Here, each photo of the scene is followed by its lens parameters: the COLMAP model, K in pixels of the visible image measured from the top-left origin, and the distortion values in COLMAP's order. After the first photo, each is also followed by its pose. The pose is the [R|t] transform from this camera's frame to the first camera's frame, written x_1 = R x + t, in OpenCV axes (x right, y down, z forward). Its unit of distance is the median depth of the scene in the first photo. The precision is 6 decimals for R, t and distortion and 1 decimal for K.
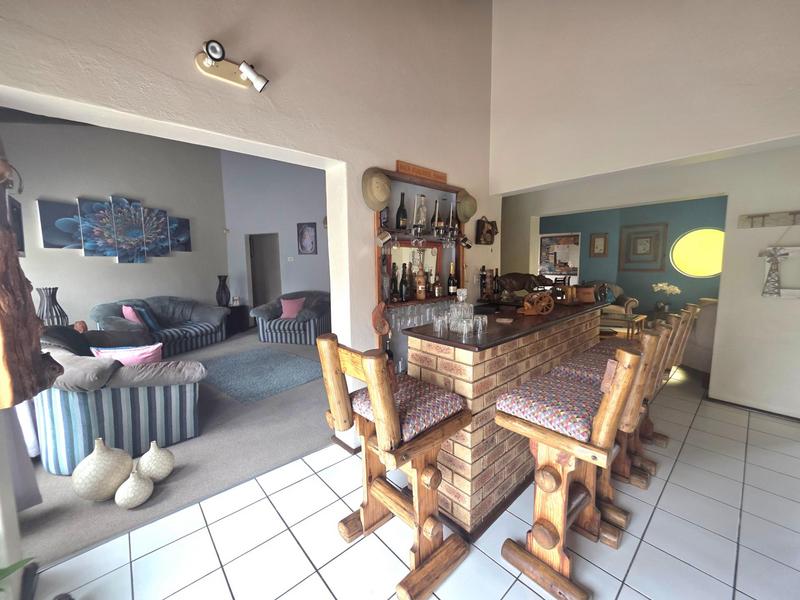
lens RADIAL K [[322.4, 0, 400.1], [0, 322.4, 294.4], [0, 0, 1]] dist [0.000454, -0.000353]
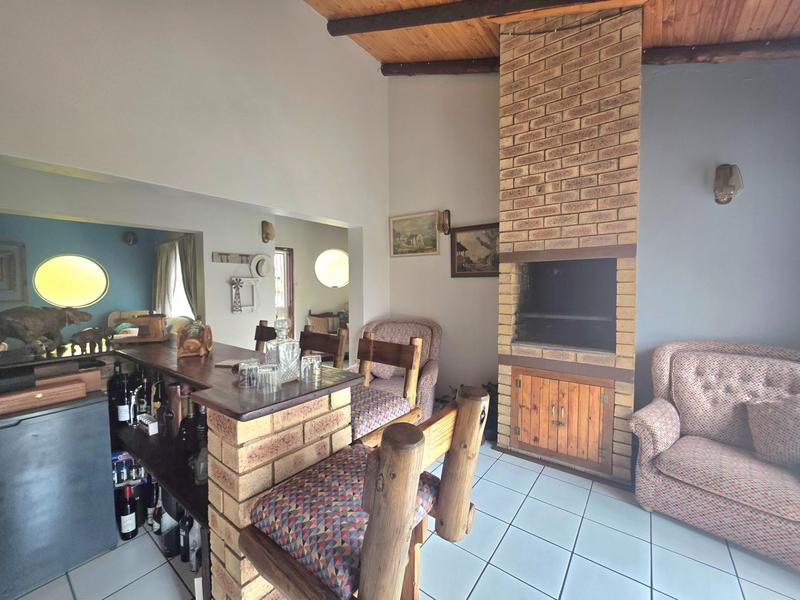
lens RADIAL K [[322.4, 0, 399.8], [0, 322.4, 300.6], [0, 0, 1]] dist [0.000454, -0.000353]
pose [[-0.181155, -0.032471, 0.982918, -0.517208], [0.107995, 0.992754, 0.052700, -0.065829], [-0.977507, 0.115697, -0.176336, 0.814203]]
